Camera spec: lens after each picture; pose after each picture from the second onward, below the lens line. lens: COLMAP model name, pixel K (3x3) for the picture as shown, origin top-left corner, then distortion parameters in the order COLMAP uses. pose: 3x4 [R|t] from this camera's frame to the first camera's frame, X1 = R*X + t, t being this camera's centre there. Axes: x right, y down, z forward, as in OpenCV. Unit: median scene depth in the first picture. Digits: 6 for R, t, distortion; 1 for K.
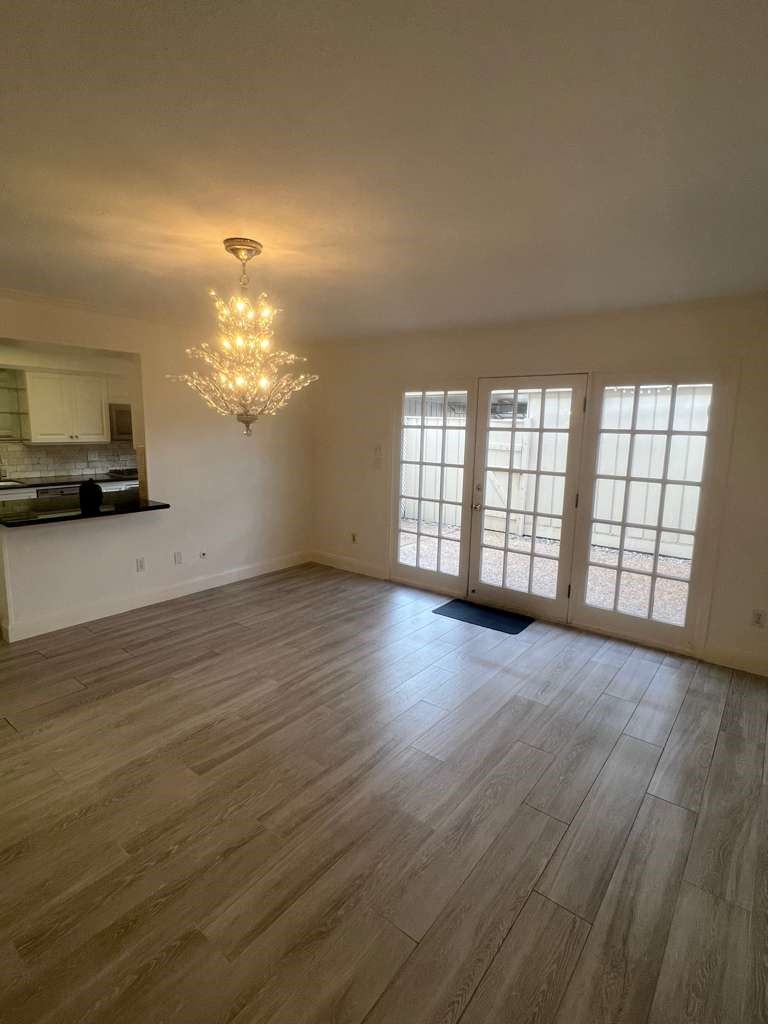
lens RADIAL K [[506.7, 0, 379.8], [0, 506.7, 506.1], [0, 0, 1]] dist [-0.001553, -0.000383]
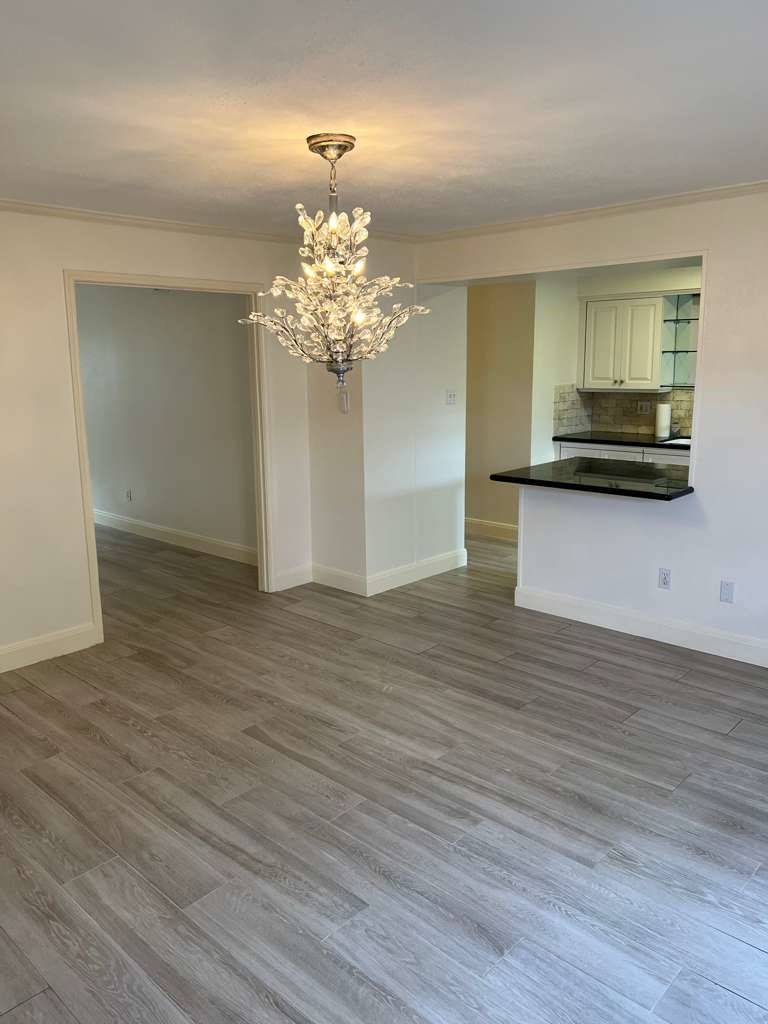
lens RADIAL K [[766.1, 0, 384.2], [0, 766.1, 506.3], [0, 0, 1]] dist [0.027221, -0.015117]
pose [[-0.072485, 0.175701, -0.981771, 0.699382], [-0.147207, 0.971695, 0.184766, -0.144101], [0.986446, 0.157916, -0.044569, 0.878773]]
